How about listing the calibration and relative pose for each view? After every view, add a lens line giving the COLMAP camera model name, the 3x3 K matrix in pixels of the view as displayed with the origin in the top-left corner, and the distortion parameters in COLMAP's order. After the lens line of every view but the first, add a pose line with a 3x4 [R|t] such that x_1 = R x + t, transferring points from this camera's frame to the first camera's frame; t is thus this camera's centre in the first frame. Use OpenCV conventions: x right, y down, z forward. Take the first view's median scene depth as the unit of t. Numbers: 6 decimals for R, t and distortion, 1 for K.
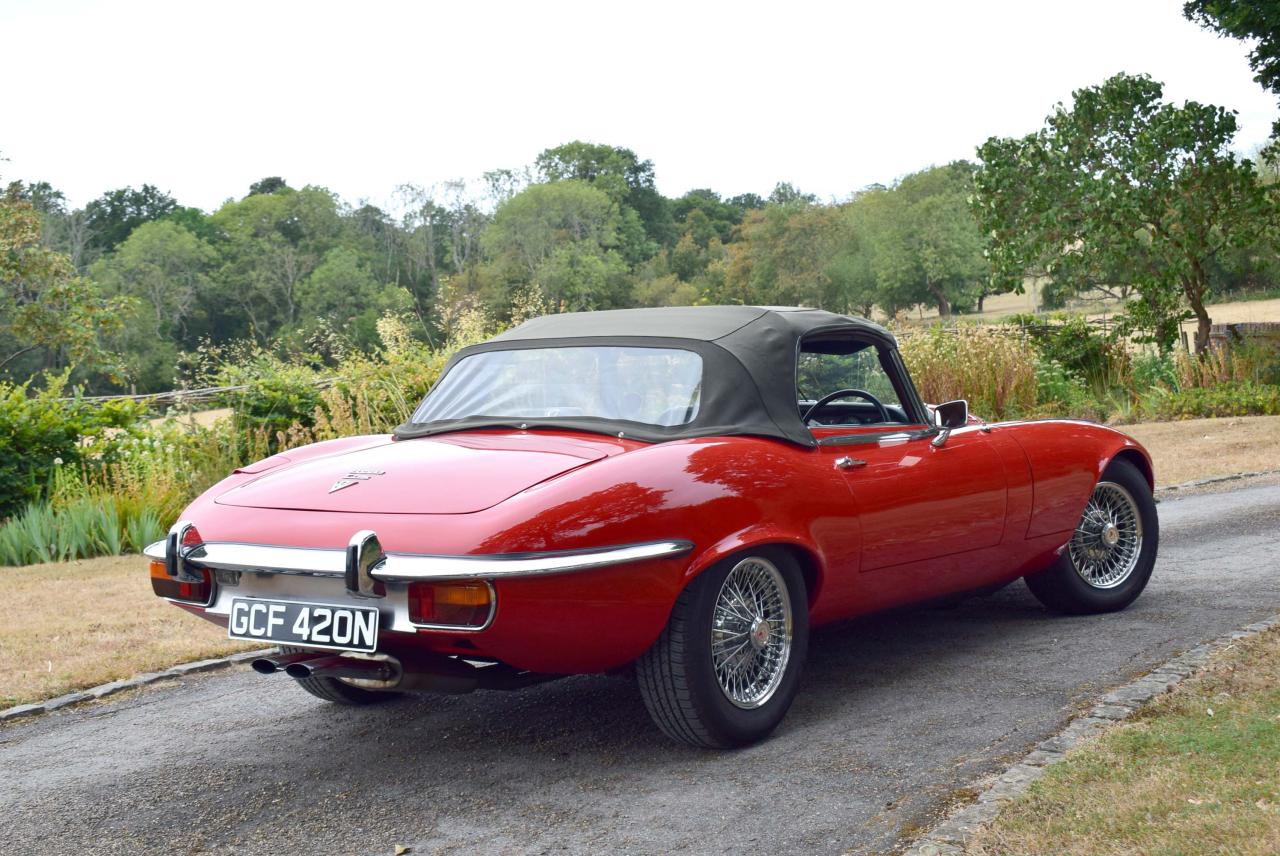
lens RADIAL K [[1837.7, 0, 641.9], [0, 1837.7, 449.6], [0, 0, 1]] dist [-0.022583, -0.031536]
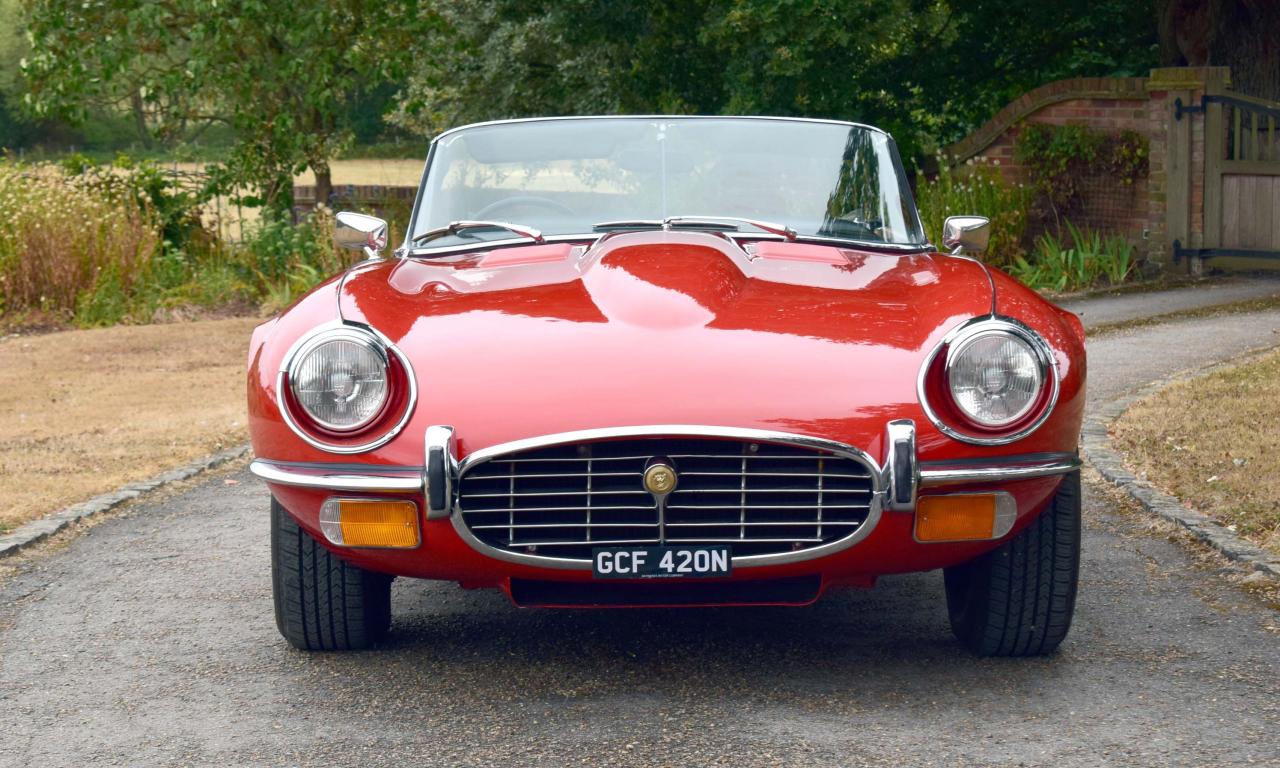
lens RADIAL K [[2870.5, 0, 687.3], [0, 2870.5, 381.5], [0, 0, 1]] dist [0.078138, 0.175507]
pose [[0.851771, 0.002773, 0.523906, -0.826029], [-0.000070, 0.999987, -0.005179, 0.077069], [-0.523914, 0.004375, 0.851760, -0.158786]]
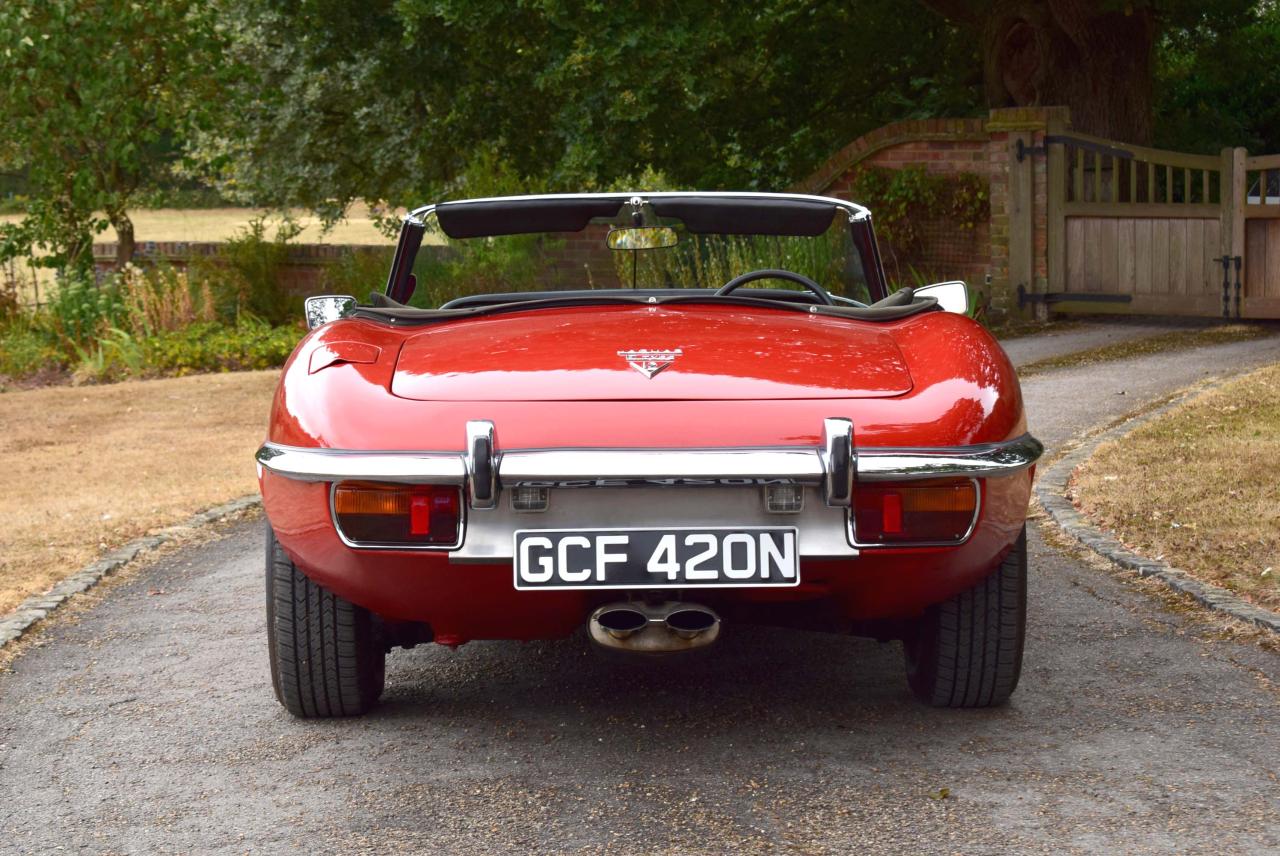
lens RADIAL K [[2871.4, 0, 670.7], [0, 2871.4, 426.6], [0, 0, 1]] dist [0.066303, 0.228253]
pose [[0.808175, -0.016479, 0.588712, -0.827013], [0.022987, 0.999729, -0.003573, 0.046965], [-0.588494, 0.016420, 0.808335, 0.090076]]
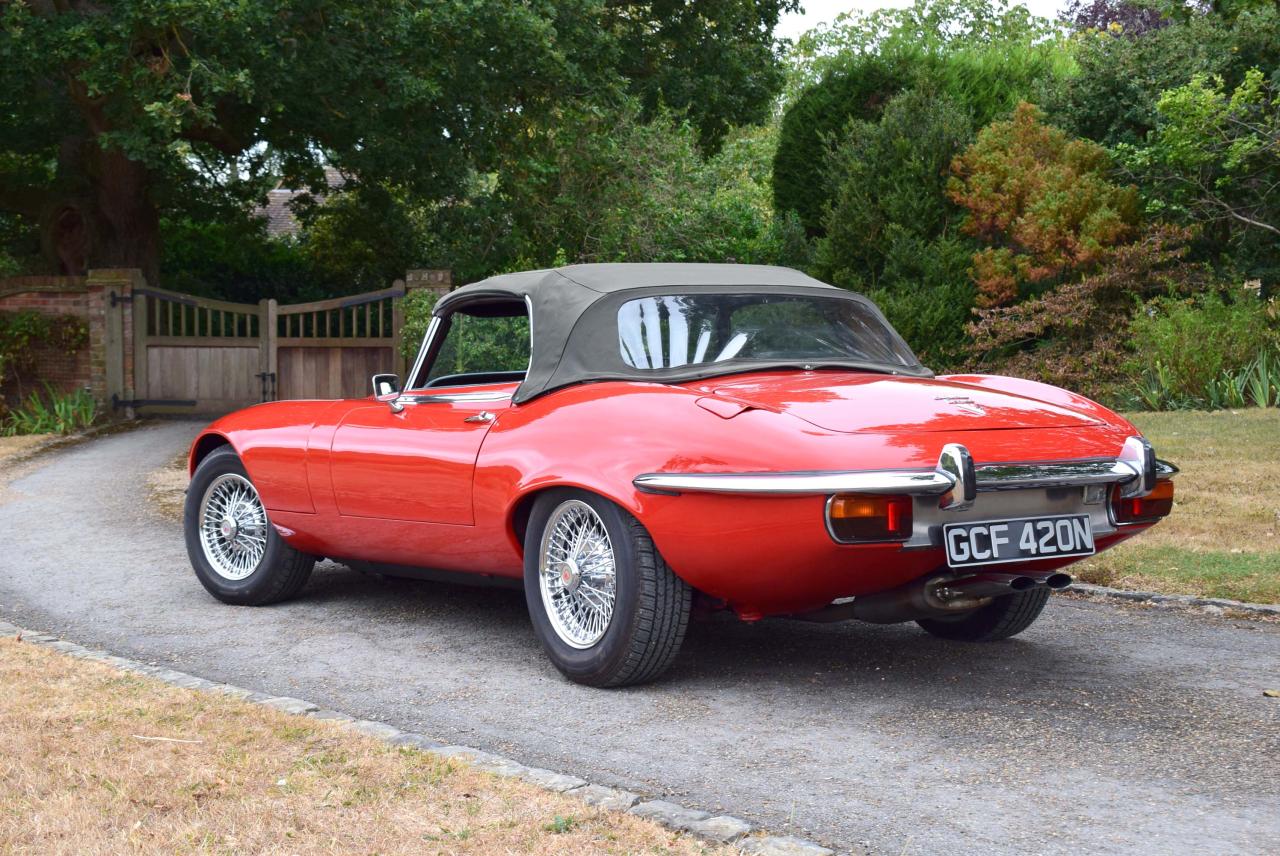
lens RADIAL K [[1934.6, 0, 646.5], [0, 1934.6, 362.8], [0, 0, 1]] dist [-0.033944, 0.093588]
pose [[0.389651, 0.022800, 0.920680, -1.242316], [0.060951, 0.996863, -0.050482, 0.037587], [-0.918943, 0.075787, 0.387039, 0.756710]]
